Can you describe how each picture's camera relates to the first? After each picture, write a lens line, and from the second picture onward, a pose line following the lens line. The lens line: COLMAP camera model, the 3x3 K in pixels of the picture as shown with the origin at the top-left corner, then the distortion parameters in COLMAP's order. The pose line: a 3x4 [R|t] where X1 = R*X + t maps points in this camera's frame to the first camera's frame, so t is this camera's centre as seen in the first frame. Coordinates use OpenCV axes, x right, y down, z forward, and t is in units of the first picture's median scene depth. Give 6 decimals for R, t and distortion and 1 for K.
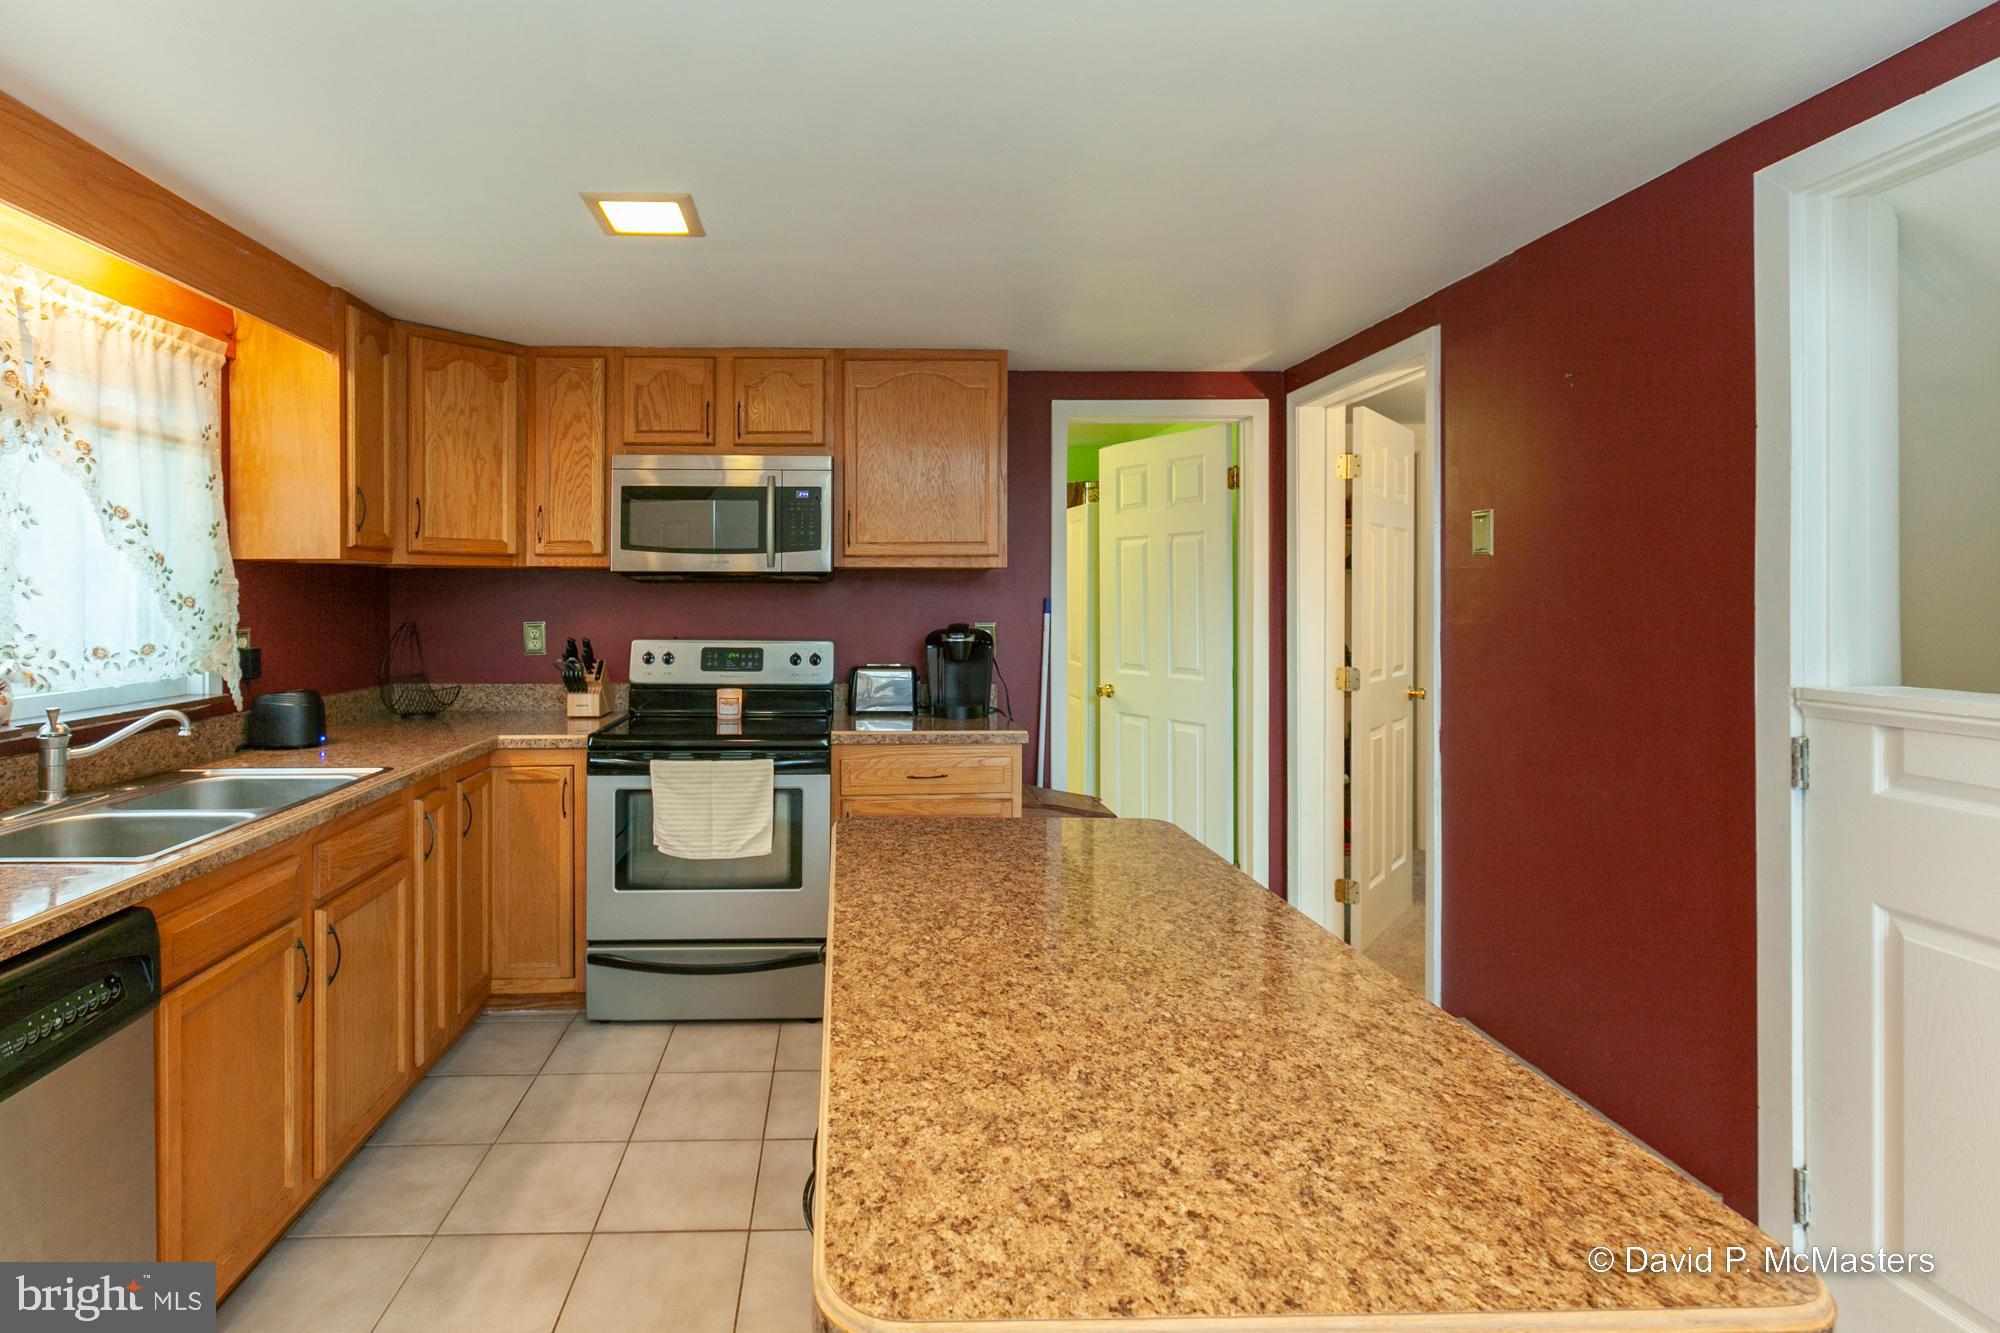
lens RADIAL K [[963.8, 0, 851.1], [0, 963.8, 598.7], [0, 0, 1]] dist [-0.001069, -0.000589]
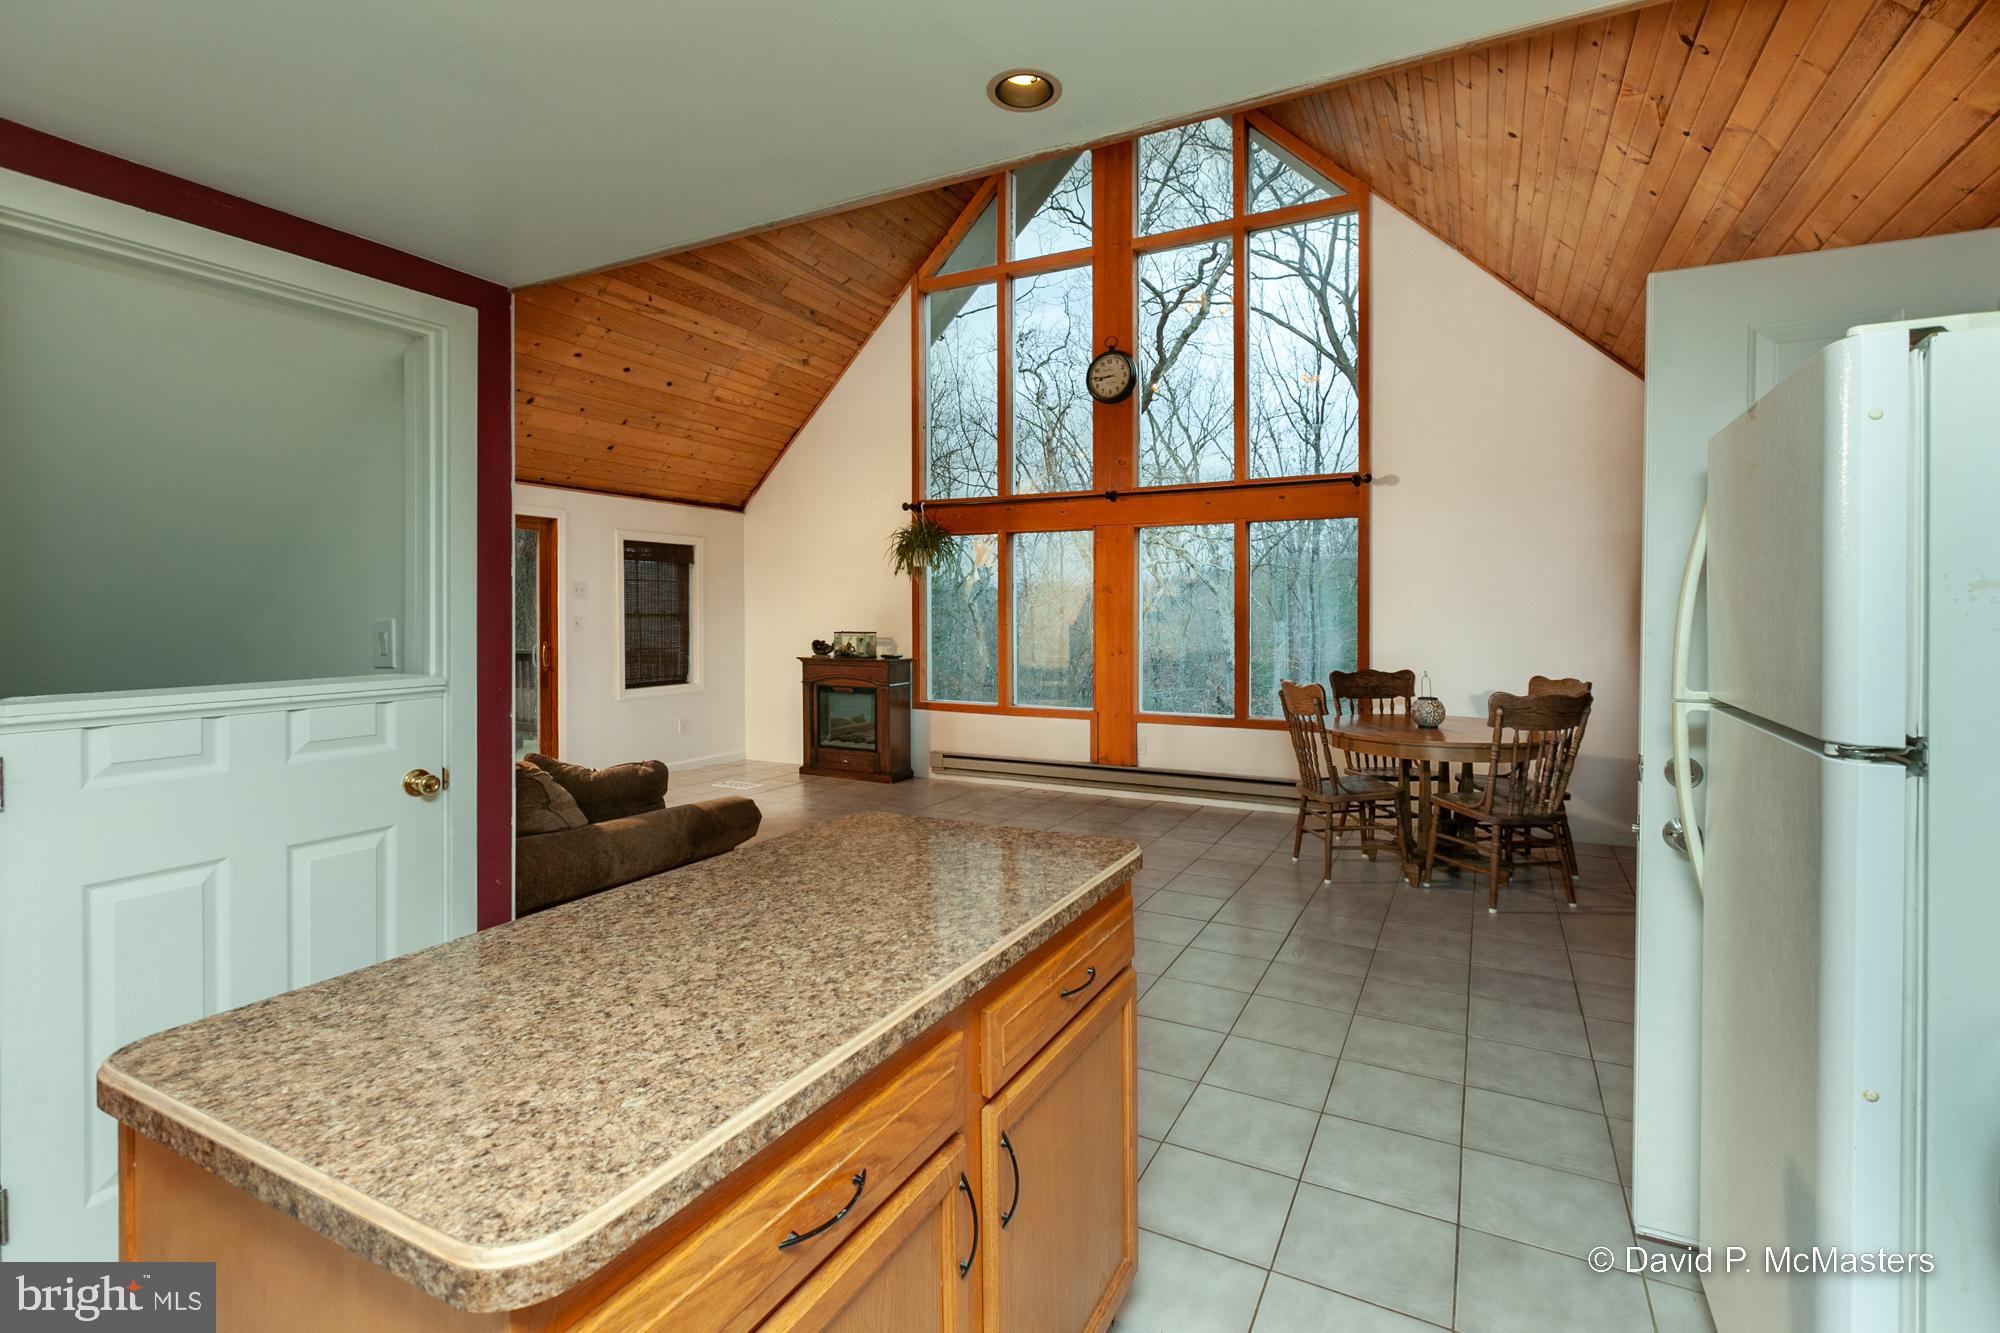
lens RADIAL K [[922.3, 0, 999.7], [0, 922.3, 609.2], [0, 0, 1]] dist [0.001123, -0.000314]
pose [[-0.881903, 0.002939, 0.471421, -0.198739], [0.002350, 0.999996, -0.001839, -0.002403], [-0.471425, -0.000514, -0.881906, 0.744594]]
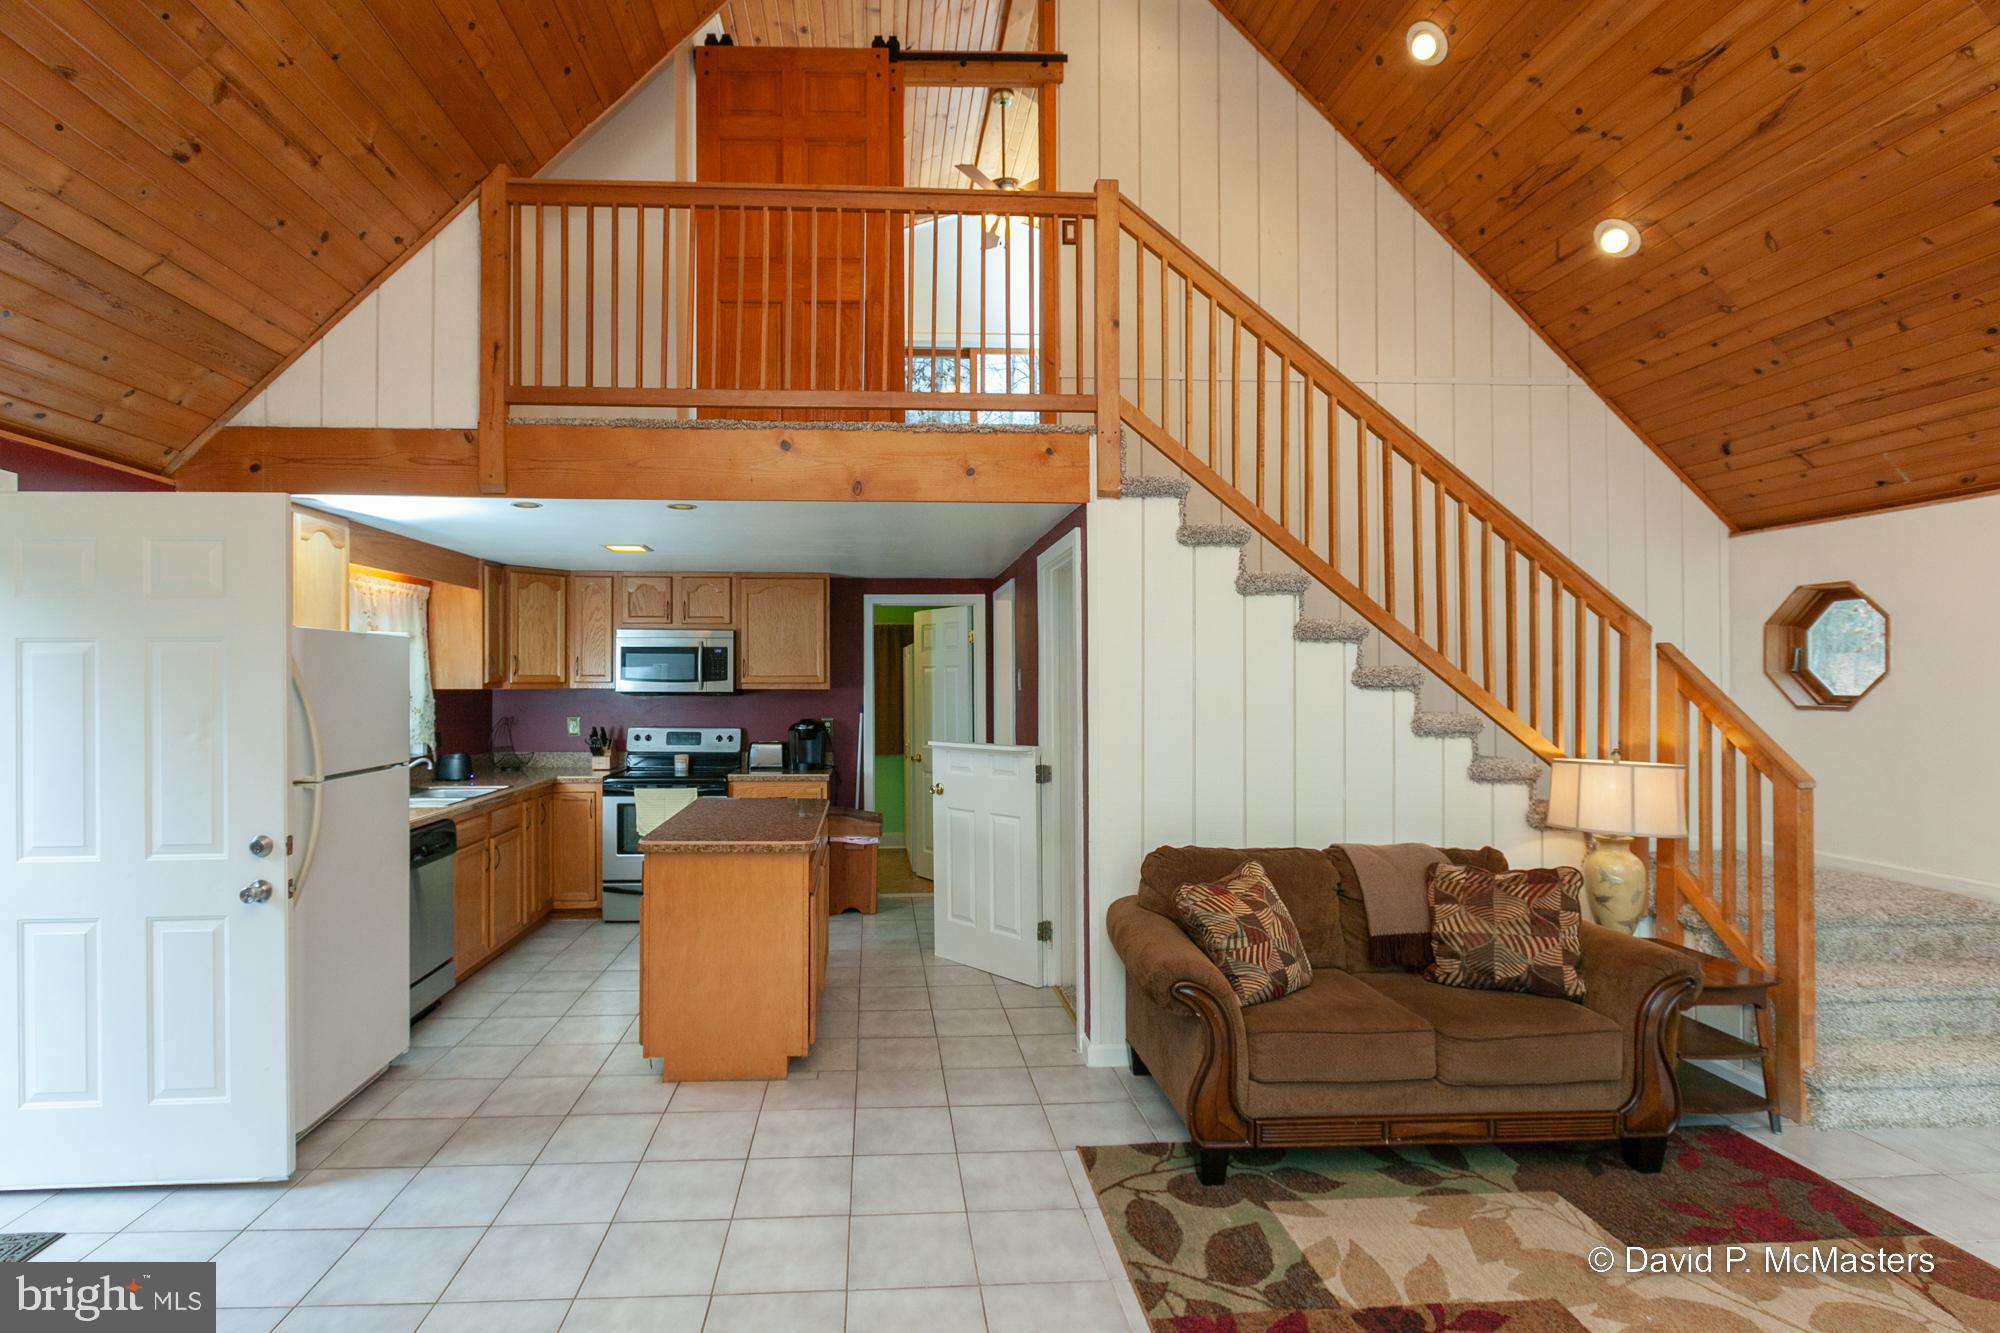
lens RADIAL K [[1006.2, 0, 880.5], [0, 1006.2, 670.8], [0, 0, 1]] dist [-0.002591, -0.001168]
pose [[0.999991, -0.000637, -0.004249, 0.298130], [0.000595, 0.999952, -0.009762, -0.053027], [0.004255, 0.009759, 0.999943, -1.041771]]
